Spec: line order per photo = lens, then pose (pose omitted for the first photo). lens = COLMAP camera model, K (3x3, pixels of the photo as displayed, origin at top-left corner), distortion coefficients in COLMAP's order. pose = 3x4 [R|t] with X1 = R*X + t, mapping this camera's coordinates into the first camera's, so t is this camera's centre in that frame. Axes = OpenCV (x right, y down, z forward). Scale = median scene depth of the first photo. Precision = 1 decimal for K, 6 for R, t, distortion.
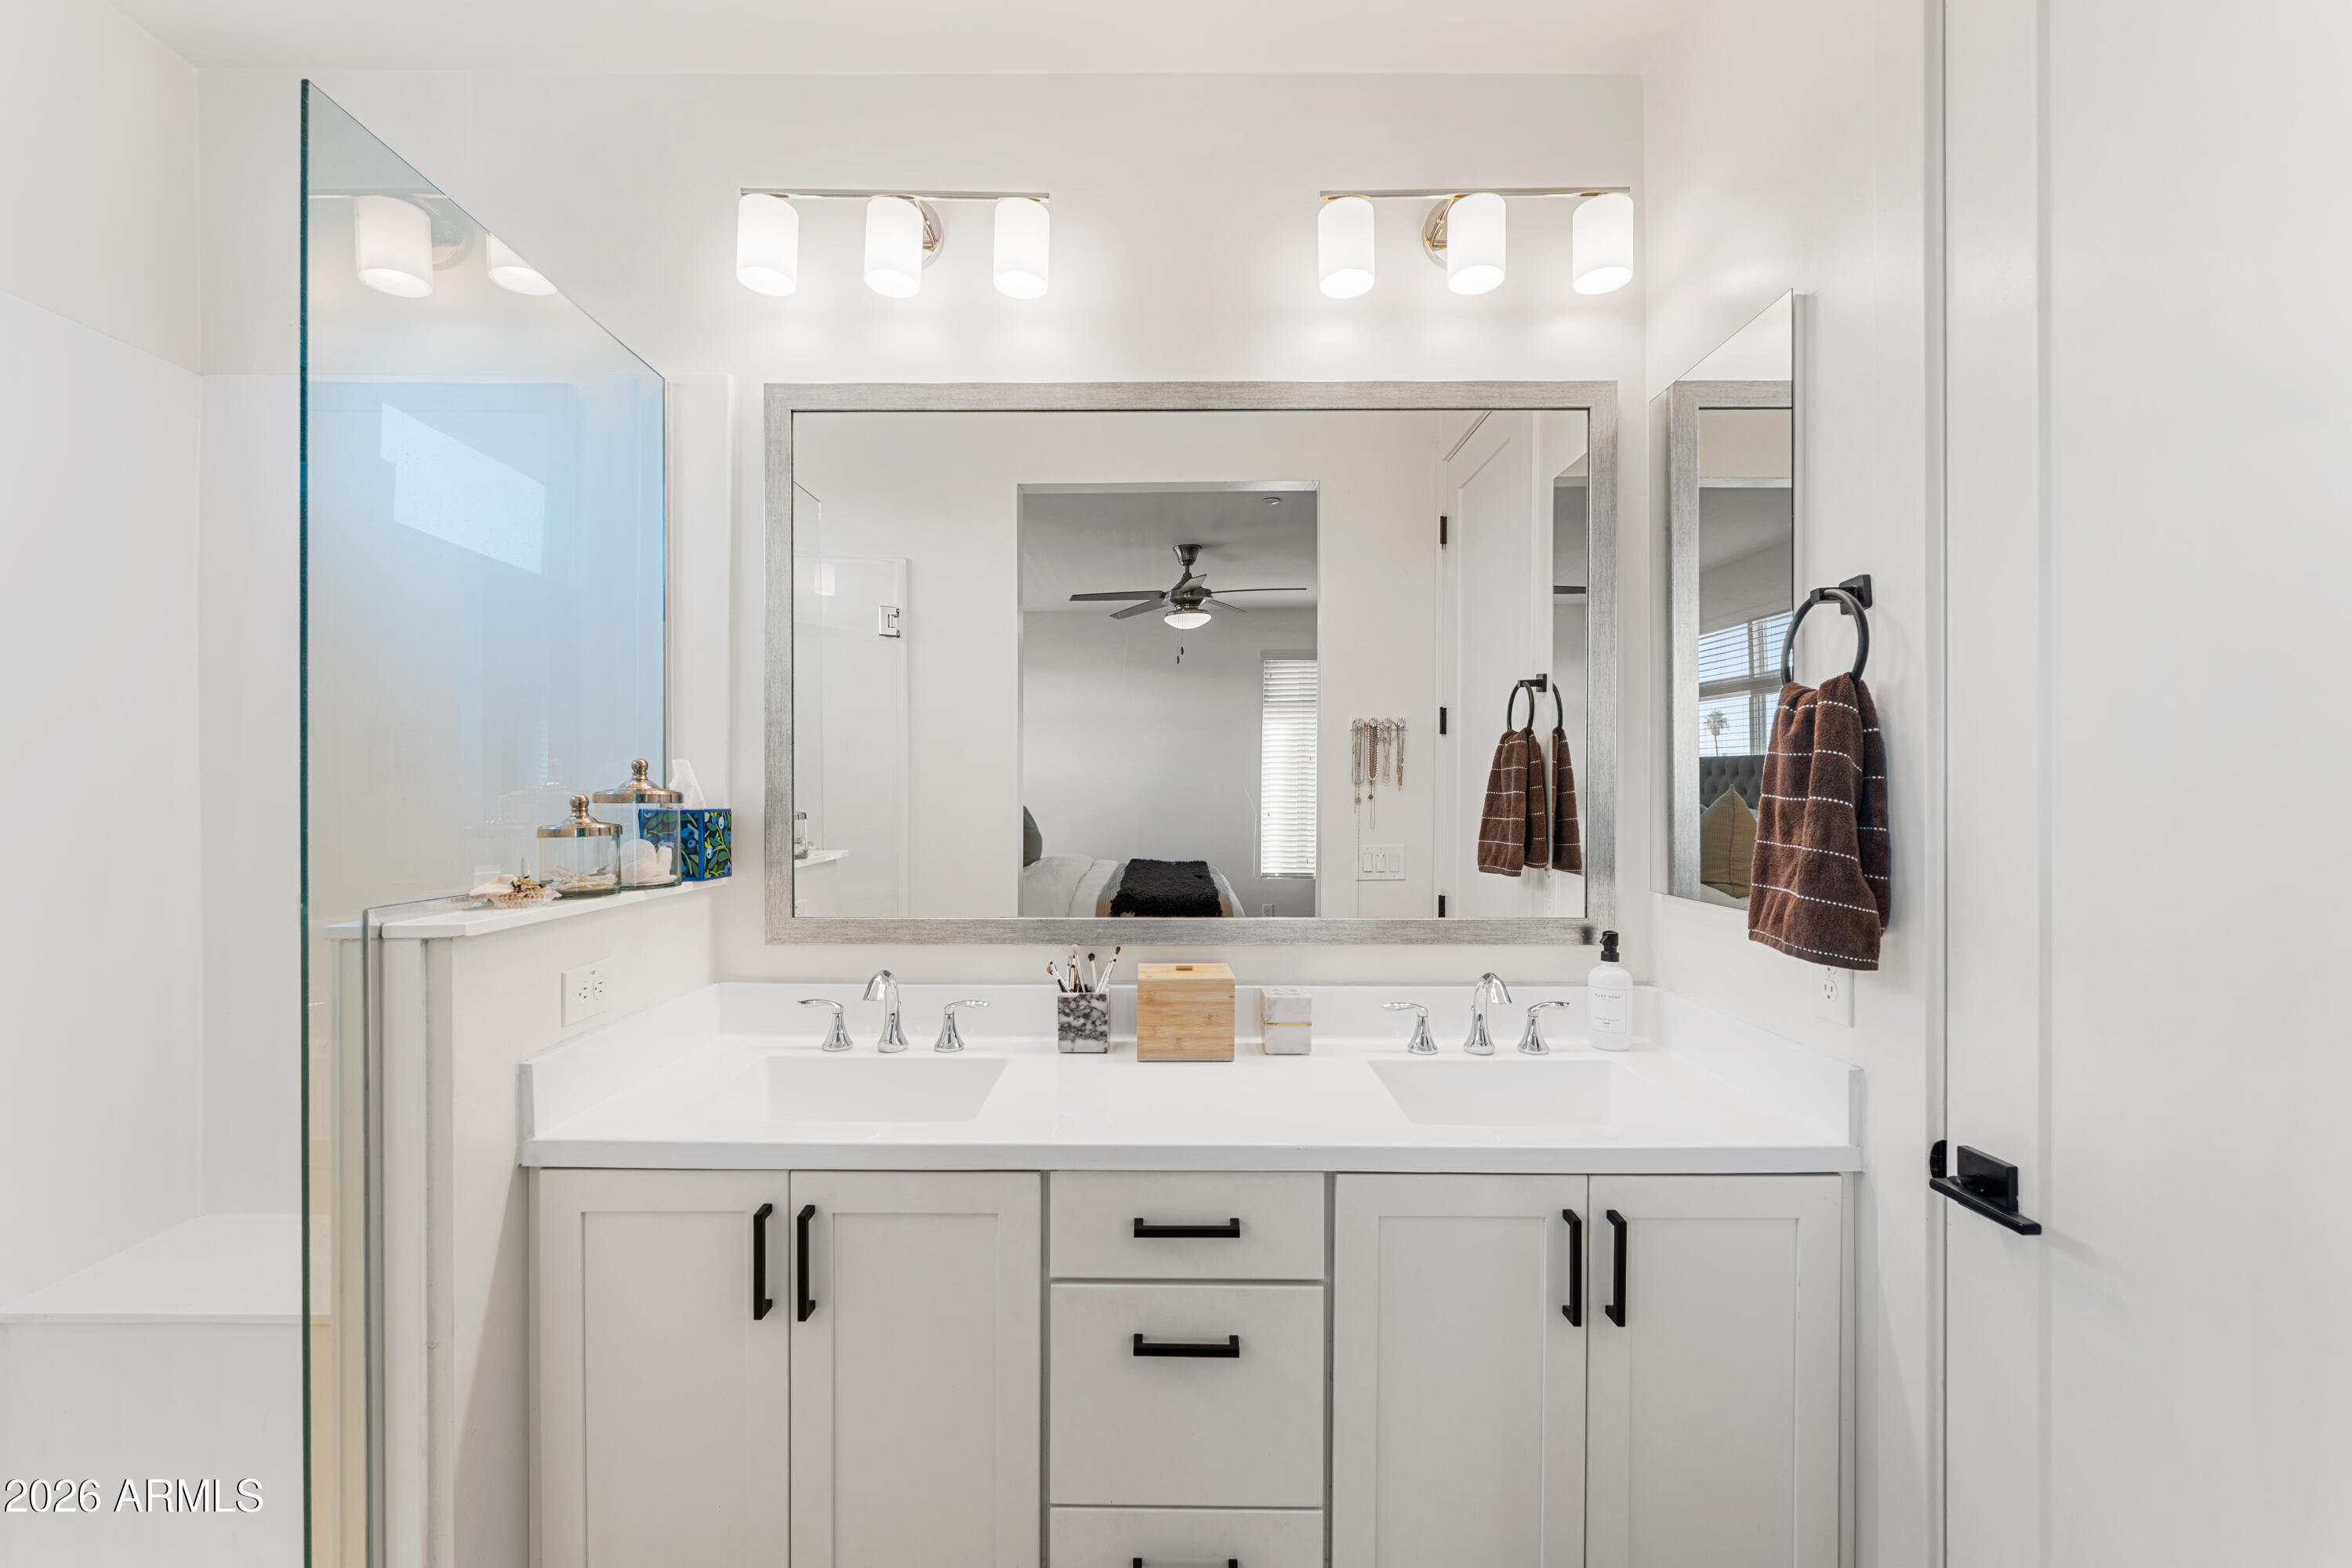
lens RADIAL K [[958.0, 0, 1151.9], [0, 958.0, 785.8], [0, 0, 1]] dist [-0.001474, -0.002596]
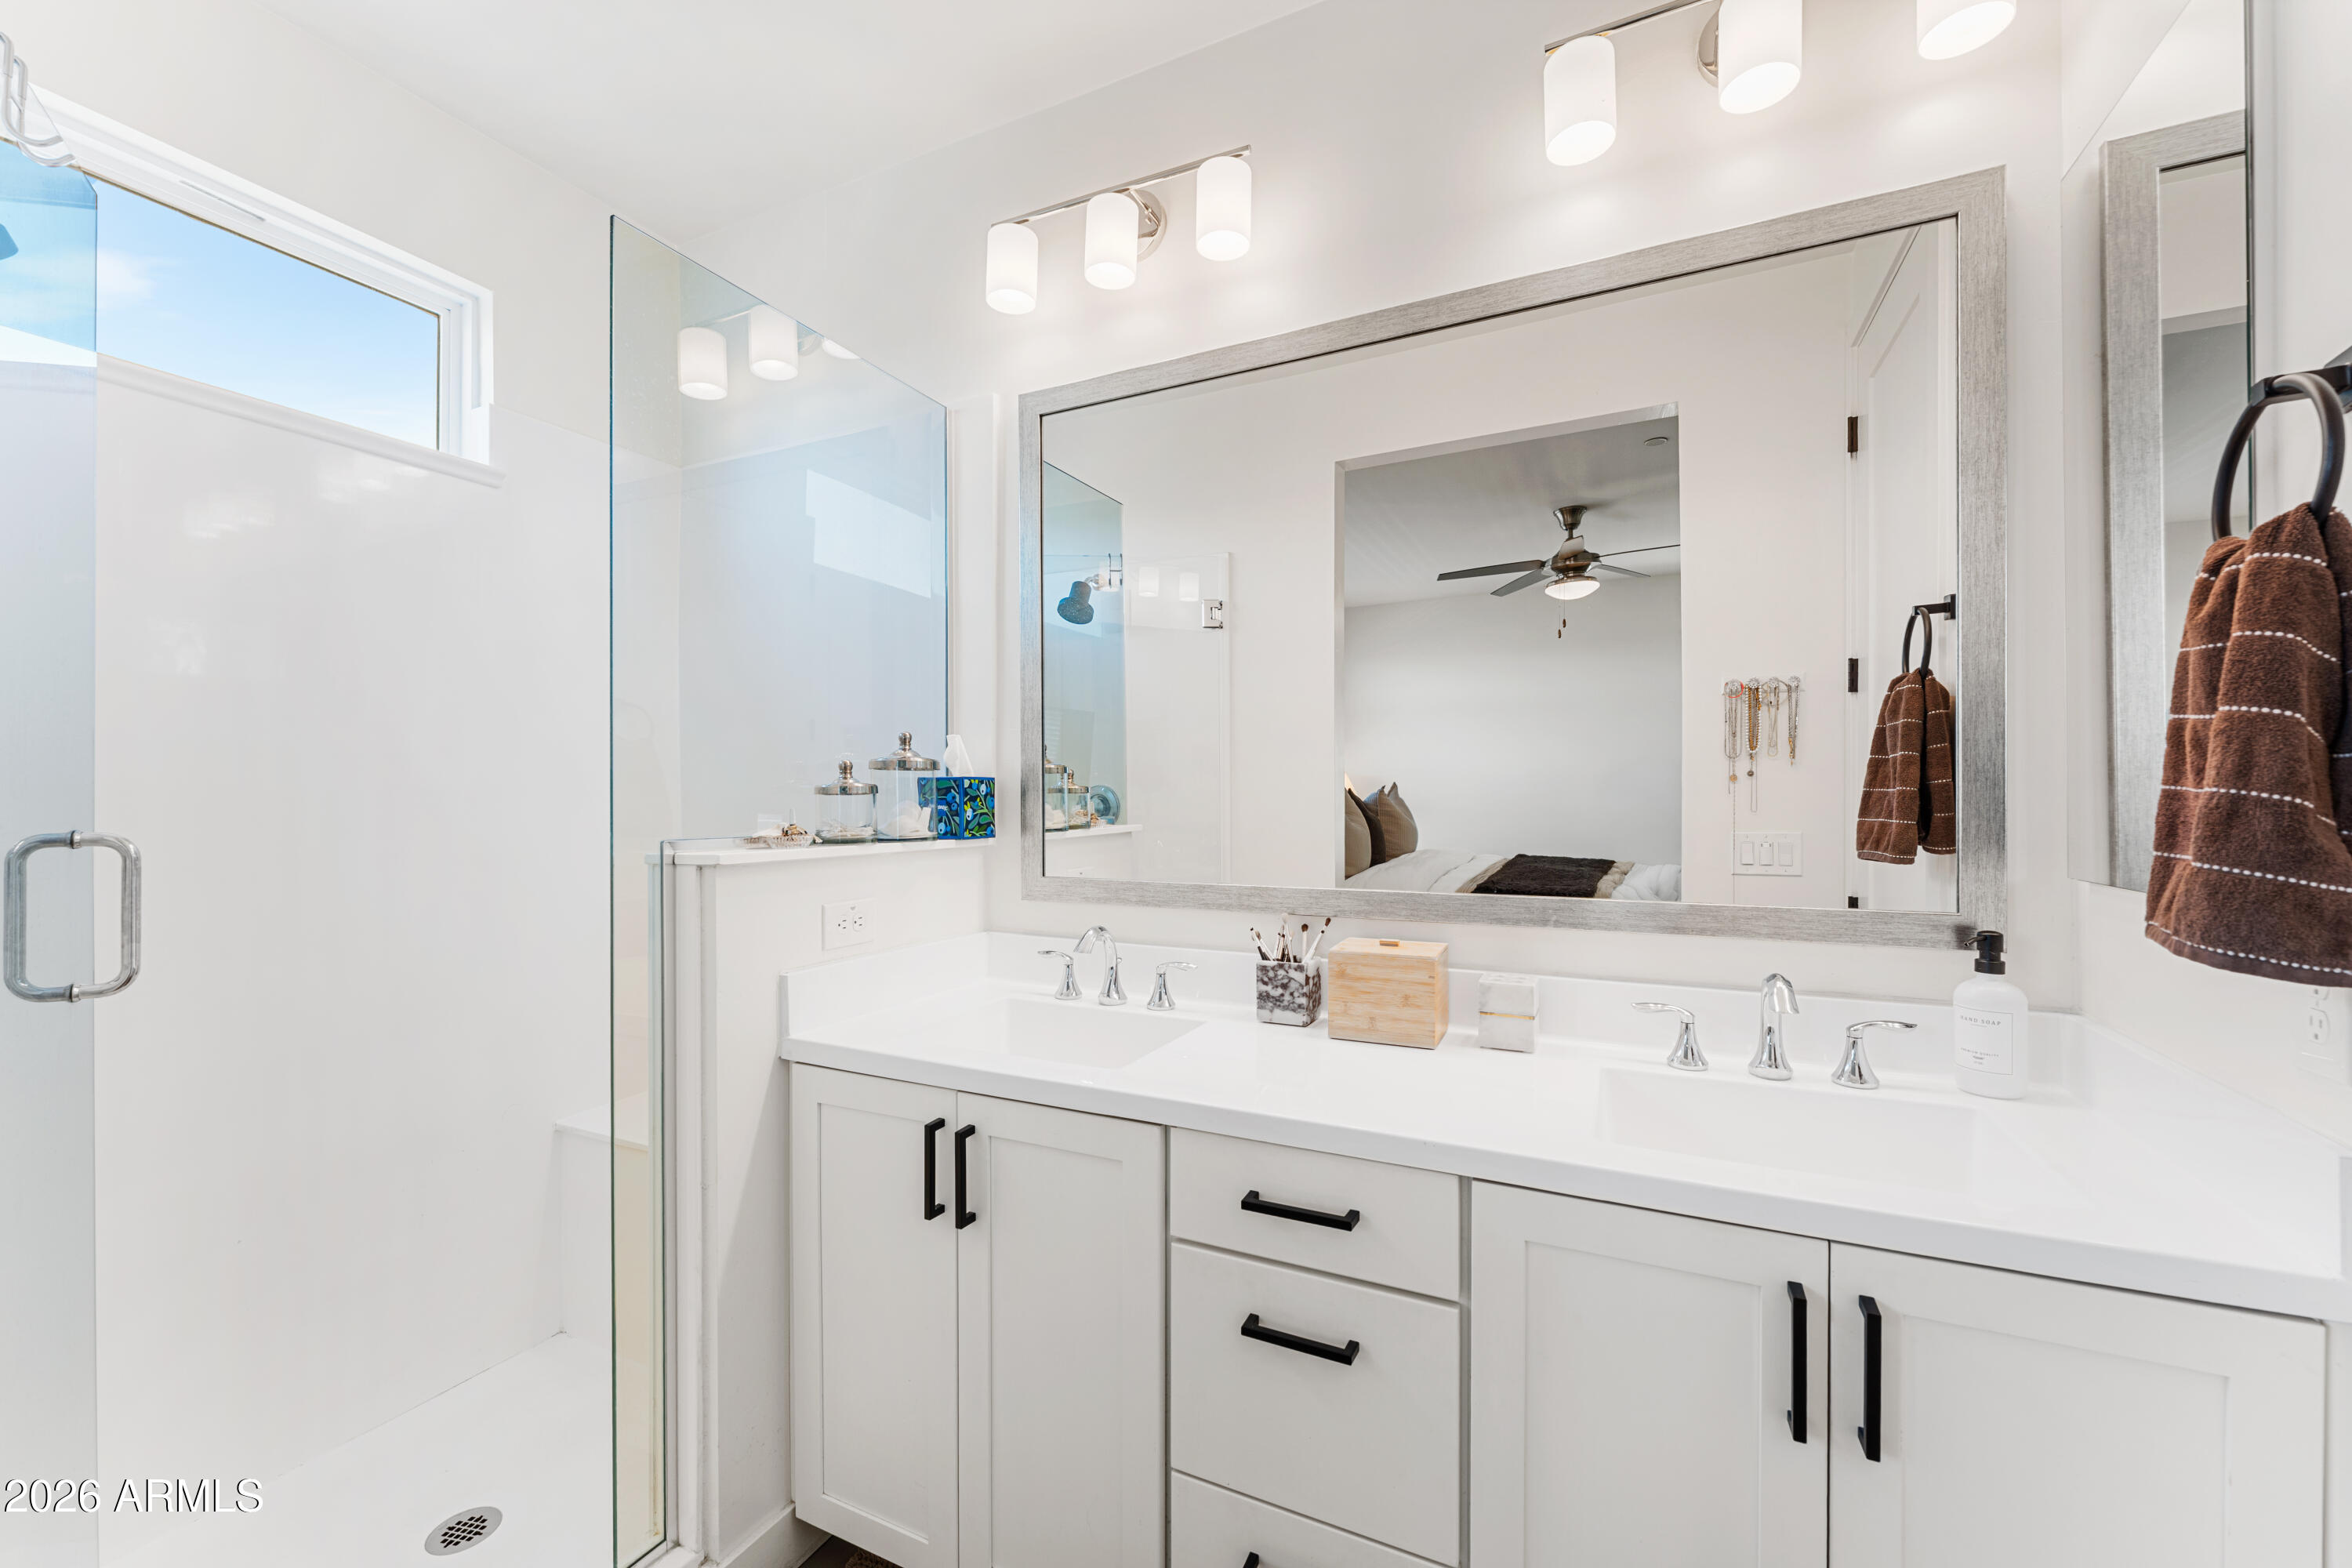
lens RADIAL K [[944.0, 0, 1153.2], [0, 944.0, 785.2], [0, 0, 1]] dist [-0.001486, -0.000100]
pose [[0.898246, -0.008283, -0.439414, 0.230639], [0.006176, 0.999962, -0.006223, 0.043803], [0.439449, 0.002876, 0.898263, 0.092000]]
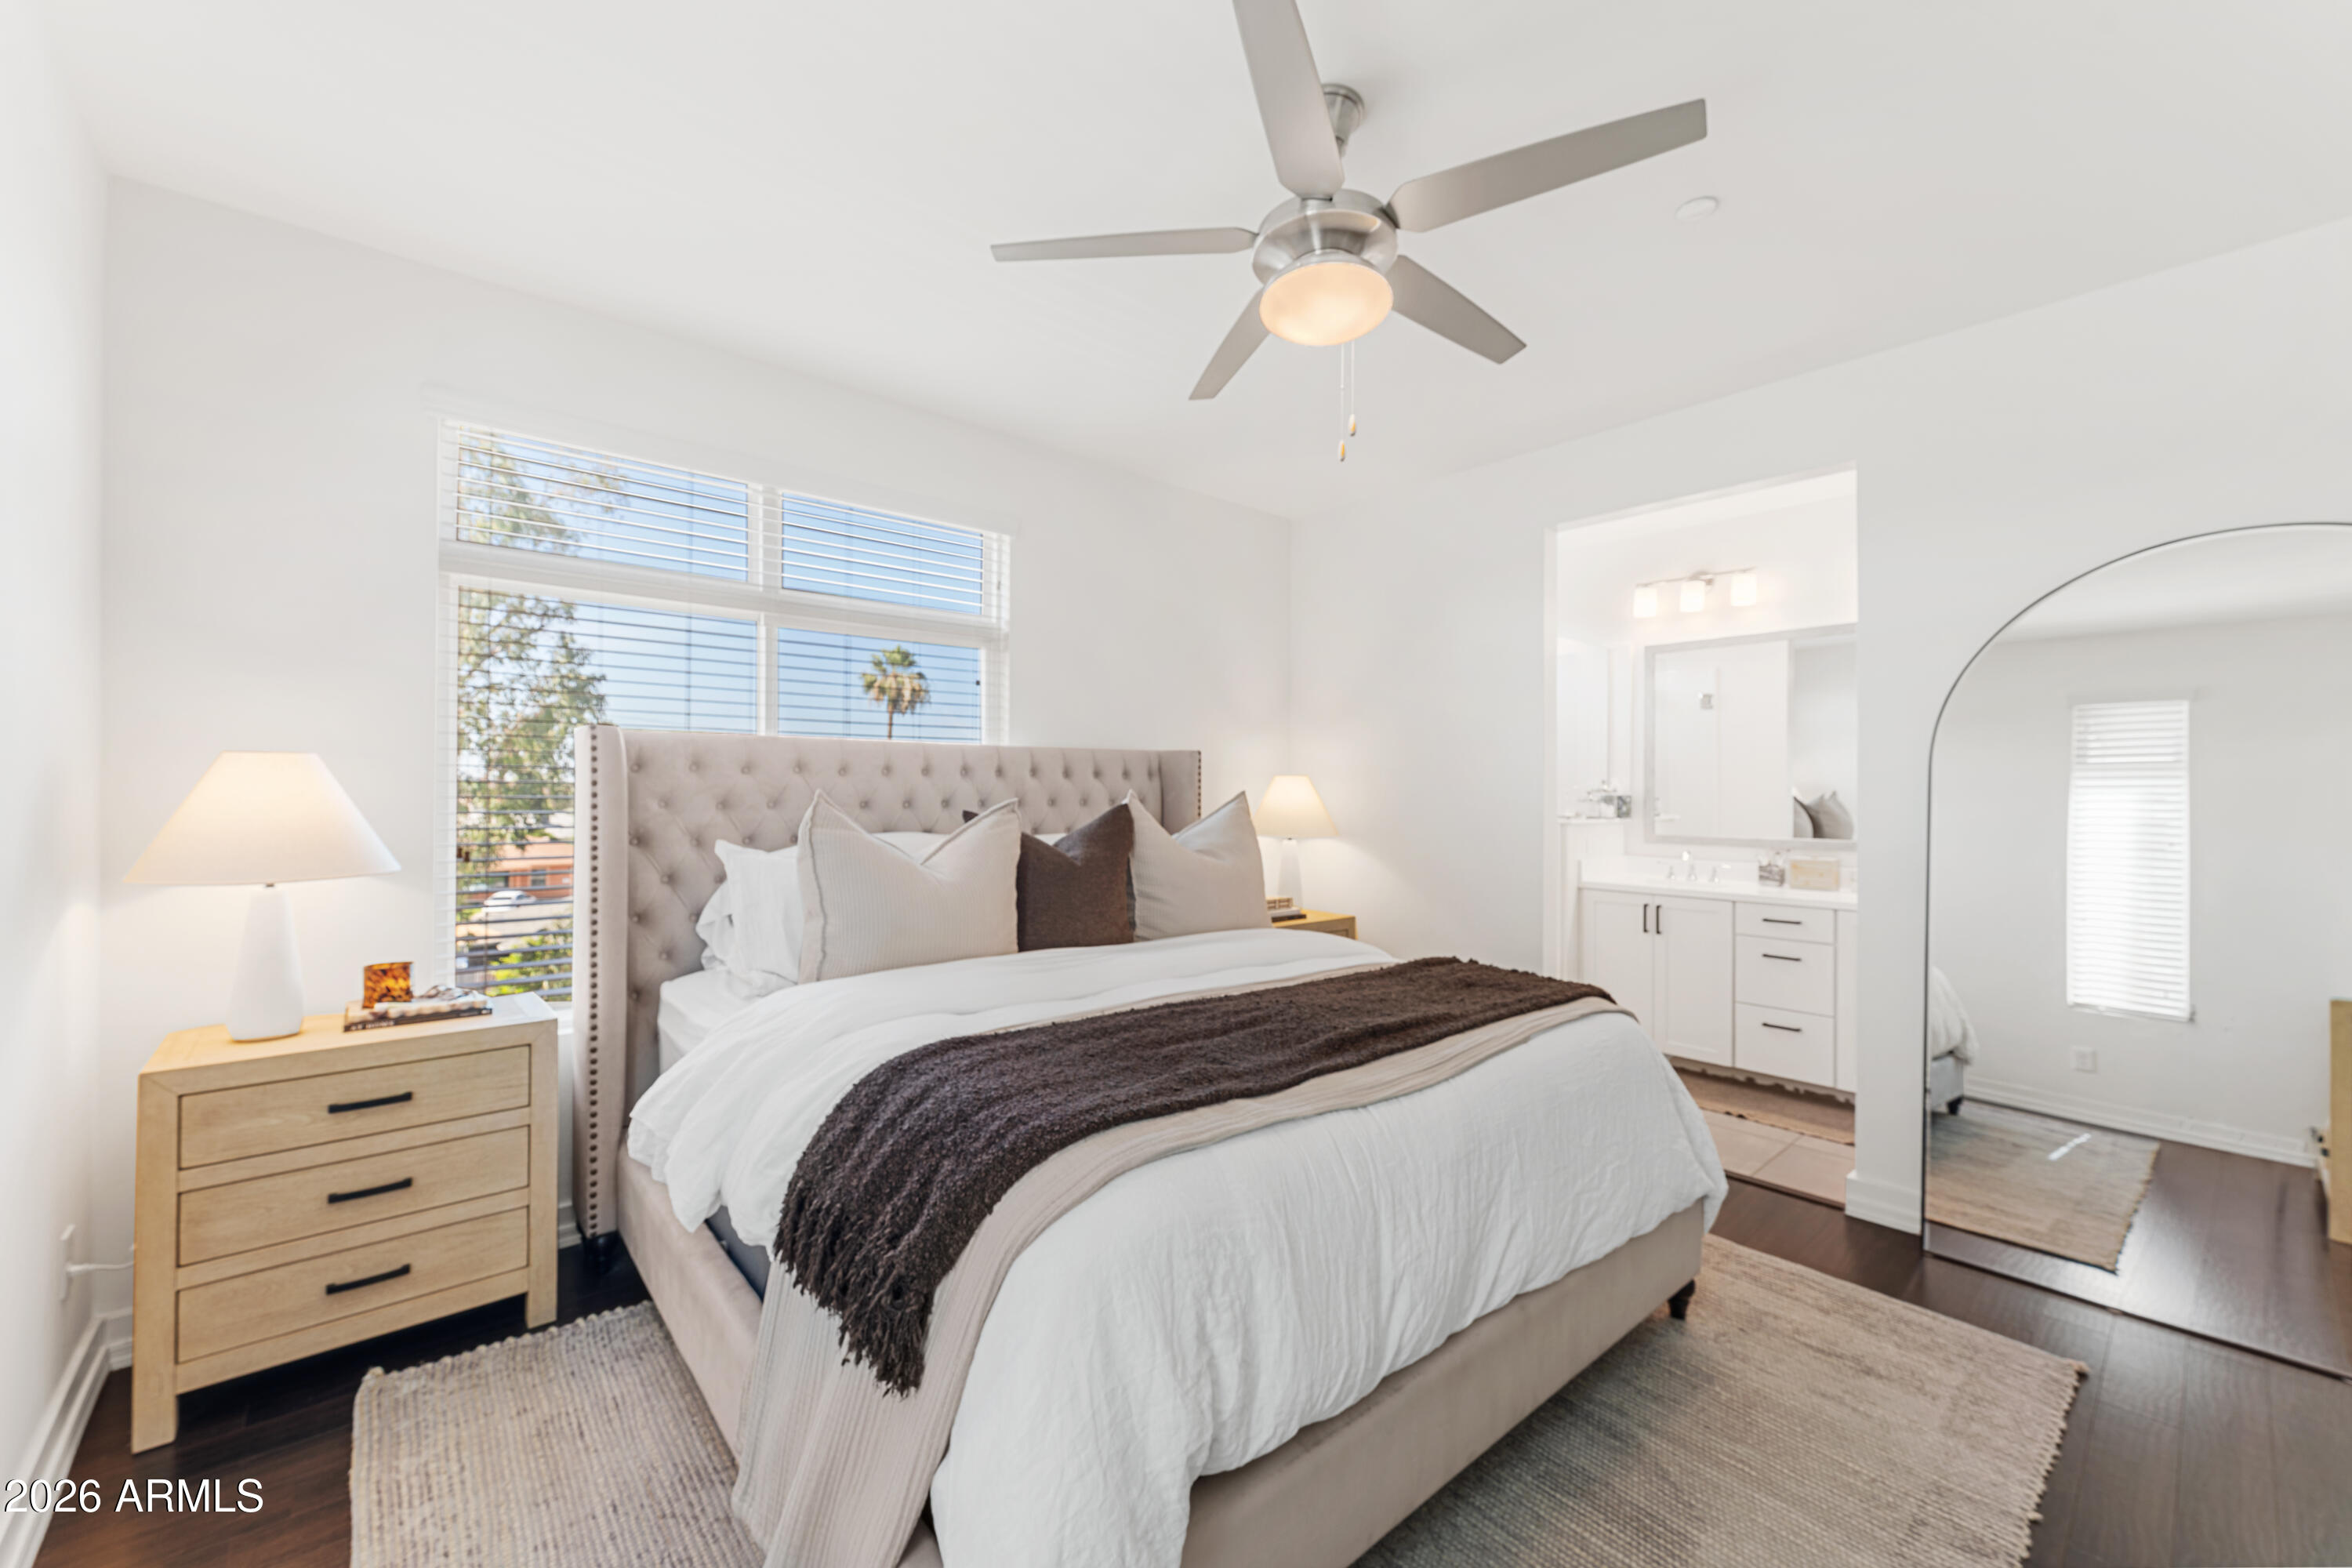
lens RADIAL K [[944.0, 0, 1153.2], [0, 944.0, 785.2], [0, 0, 1]] dist [-0.001486, -0.000100]
pose [[0.663996, -0.000551, -0.747736, 0.764342], [-0.001292, 0.999997, -0.001885, 0.002564], [0.747735, 0.002217, 0.663993, -2.061437]]
